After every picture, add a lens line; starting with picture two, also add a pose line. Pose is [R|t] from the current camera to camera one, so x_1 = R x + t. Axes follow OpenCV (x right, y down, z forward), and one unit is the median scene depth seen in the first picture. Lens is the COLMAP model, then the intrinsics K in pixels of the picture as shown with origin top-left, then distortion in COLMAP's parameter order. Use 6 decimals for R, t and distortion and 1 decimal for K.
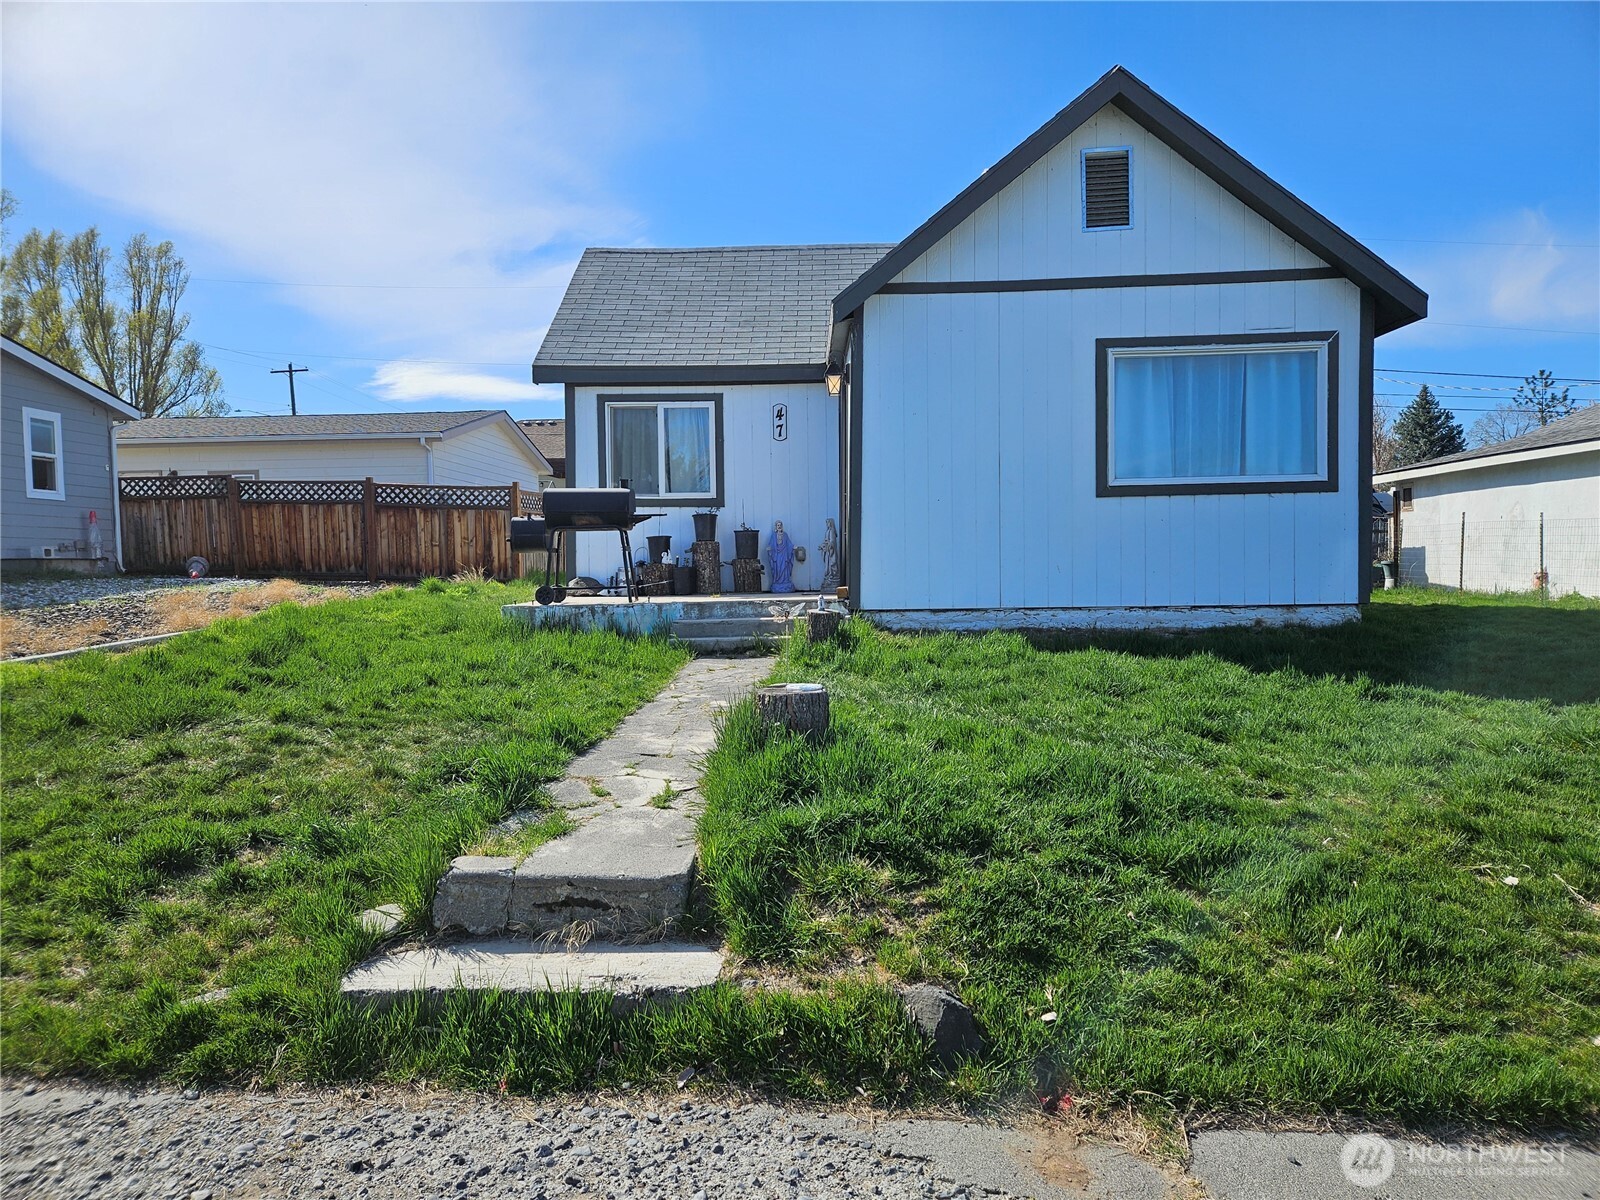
lens RADIAL K [[1060.2, 0, 795.3], [0, 1060.2, 606.1], [0, 0, 1]] dist [0.071397, -0.063178]
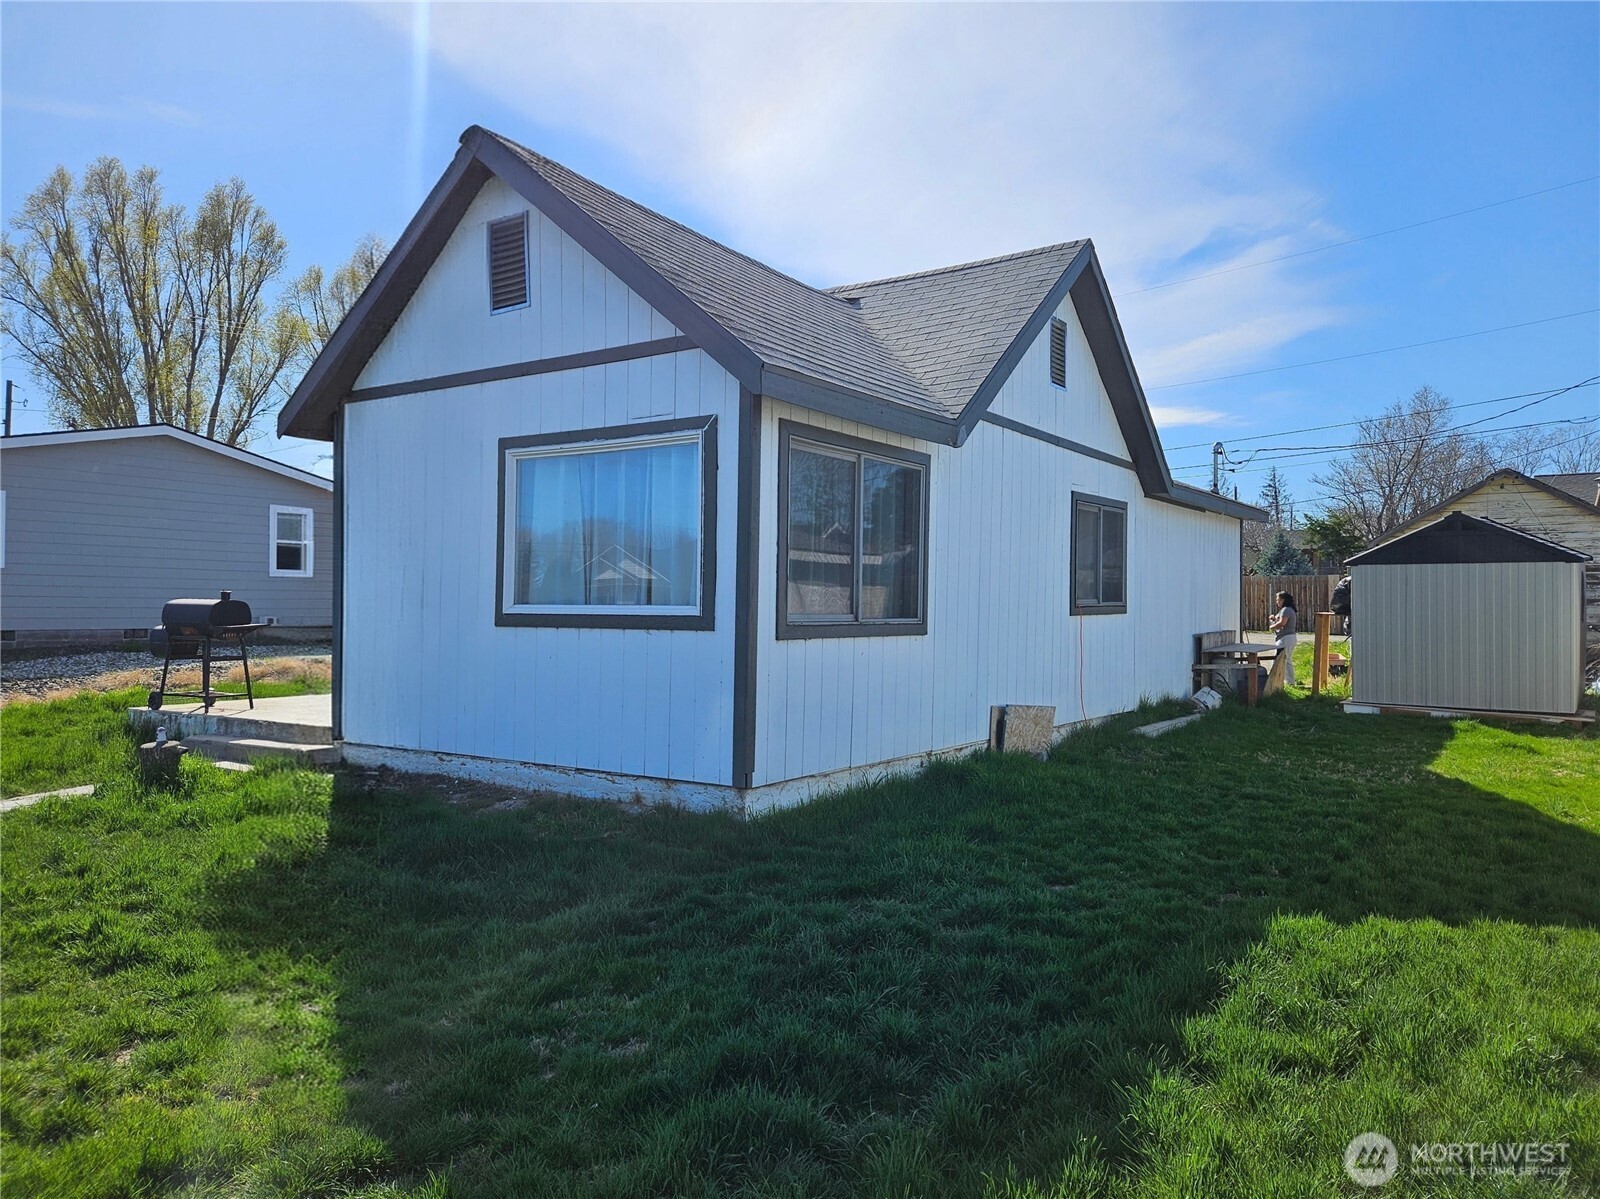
lens RADIAL K [[1060.2, 0, 799.8], [0, 1060.2, 596.5], [0, 0, 1]] dist [0.071397, -0.063178]
pose [[0.872412, 0.013958, -0.488572, 0.900660], [-0.035981, 0.998714, -0.035716, -0.104850], [0.487445, 0.048738, 0.871792, 0.390018]]
